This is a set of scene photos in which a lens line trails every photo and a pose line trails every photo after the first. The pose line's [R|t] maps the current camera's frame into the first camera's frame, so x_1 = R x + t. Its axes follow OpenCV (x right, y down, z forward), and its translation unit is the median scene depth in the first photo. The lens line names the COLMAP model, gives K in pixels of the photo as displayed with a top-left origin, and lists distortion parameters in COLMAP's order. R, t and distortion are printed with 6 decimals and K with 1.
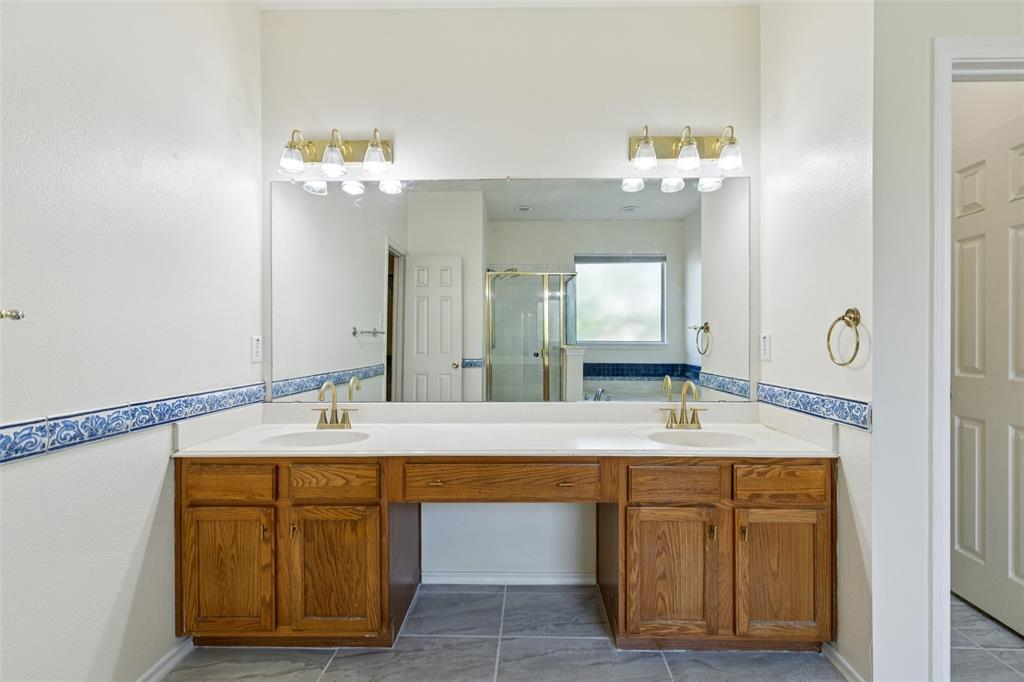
lens RADIAL K [[461.7, 0, 518.0], [0, 461.7, 340.8], [0, 0, 1]] dist [-0.000007, -0.000229]
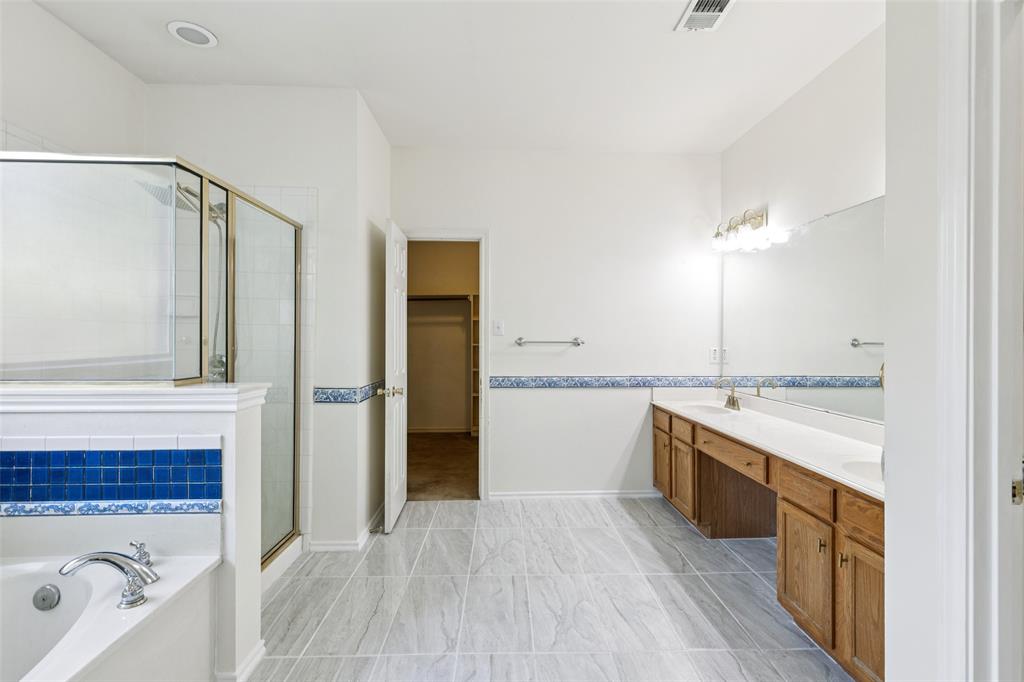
lens RADIAL K [[461.7, 0, 518.0], [0, 461.7, 340.8], [0, 0, 1]] dist [-0.000007, -0.000229]
pose [[0.064732, 0.011526, -0.997836, 1.415219], [-0.006788, 0.999915, 0.011110, -0.066304], [0.997880, 0.006055, 0.064804, 0.221784]]
